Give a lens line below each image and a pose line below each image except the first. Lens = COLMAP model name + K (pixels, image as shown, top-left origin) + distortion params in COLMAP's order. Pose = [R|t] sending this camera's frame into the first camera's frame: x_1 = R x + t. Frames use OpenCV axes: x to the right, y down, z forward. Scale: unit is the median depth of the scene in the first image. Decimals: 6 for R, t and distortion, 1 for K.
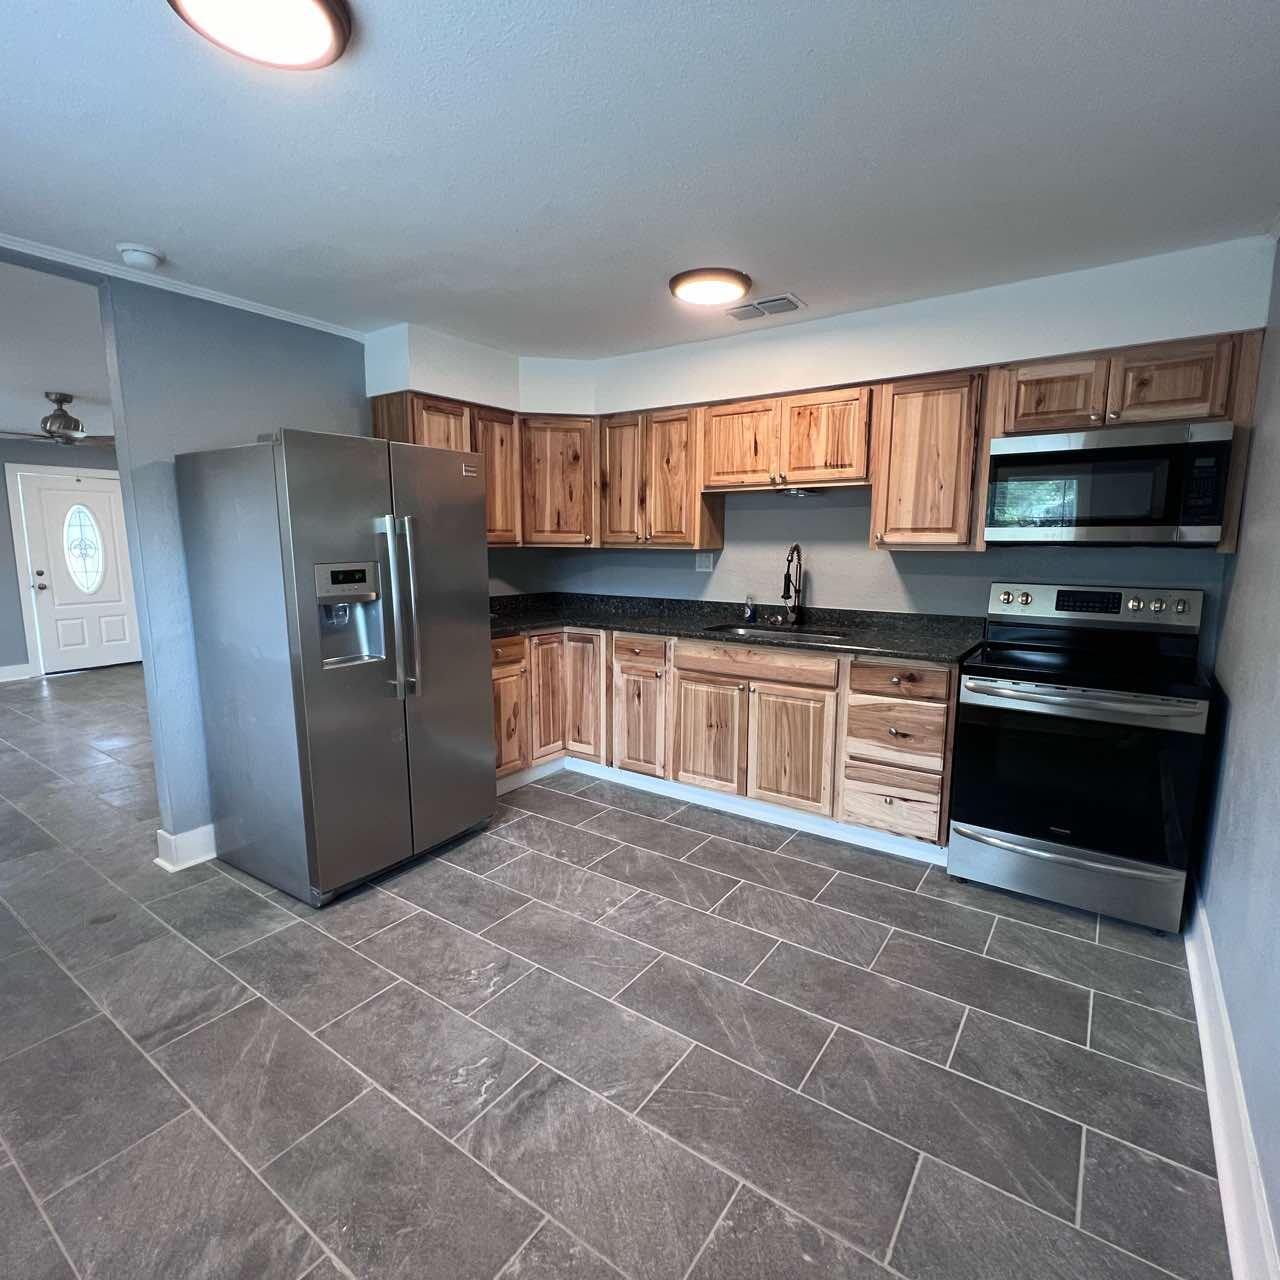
lens RADIAL K [[688.2, 0, 635.4], [0, 688.2, 644.7], [0, 0, 1]] dist [-0.000098, -0.002157]
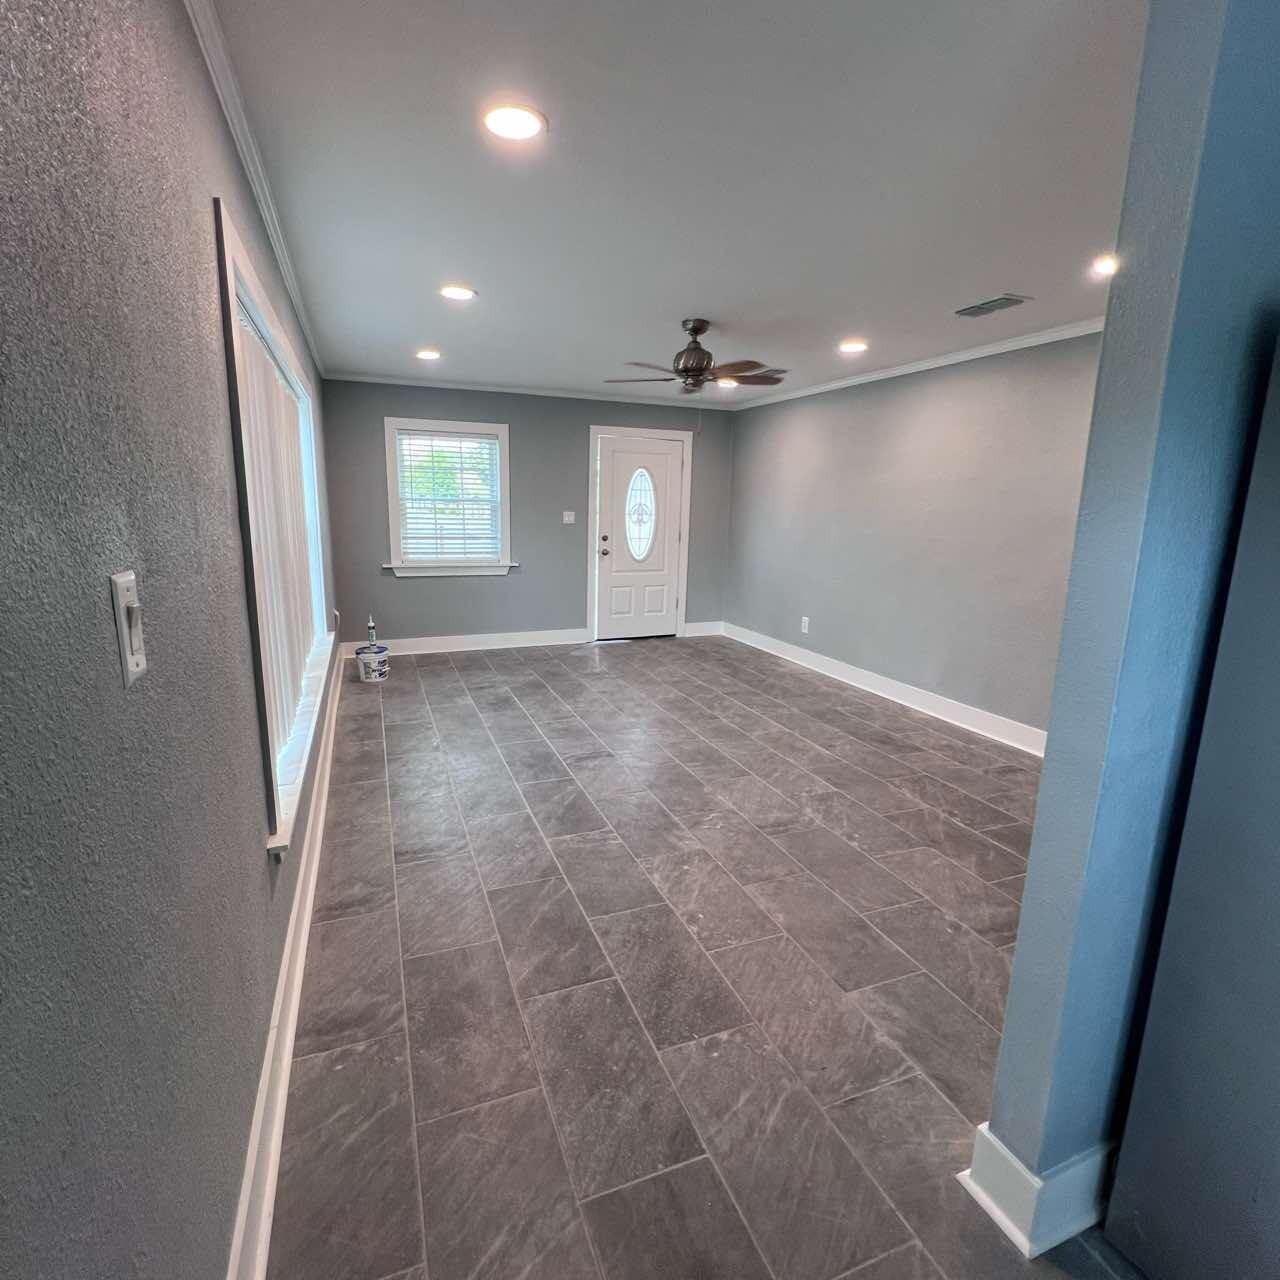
lens RADIAL K [[674.3, 0, 637.4], [0, 674.3, 638.0], [0, 0, 1]] dist [0.002142, 0.000889]
pose [[0.840659, 0.116060, -0.528982, -0.056619], [-0.091955, 0.993173, 0.071771, -0.006885], [0.533701, -0.011692, 0.845592, 0.039165]]
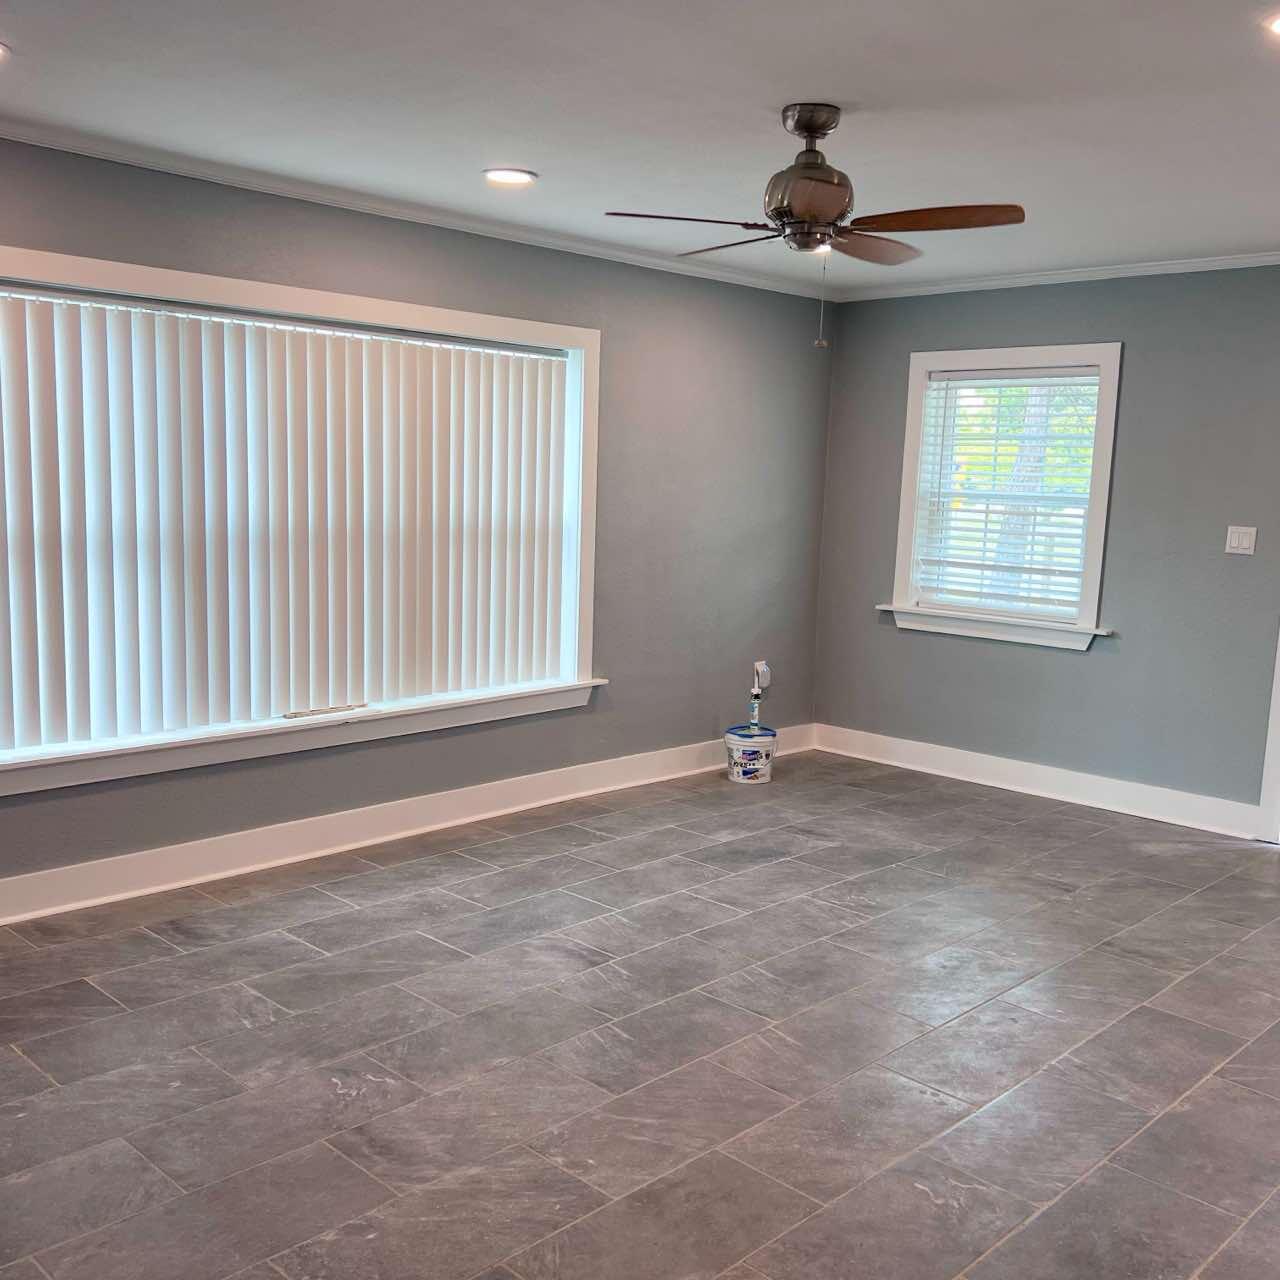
lens RADIAL K [[1256.5, 0, 640.0], [0, 1256.5, 640.0], [0, 0, 1]] dist [0.122792, -0.269286]
pose [[-0.130352, 0.120662, -0.984098, -0.016289], [-0.179648, 0.973263, 0.143129, -0.021741], [0.975056, 0.195449, -0.105190, 0.132179]]
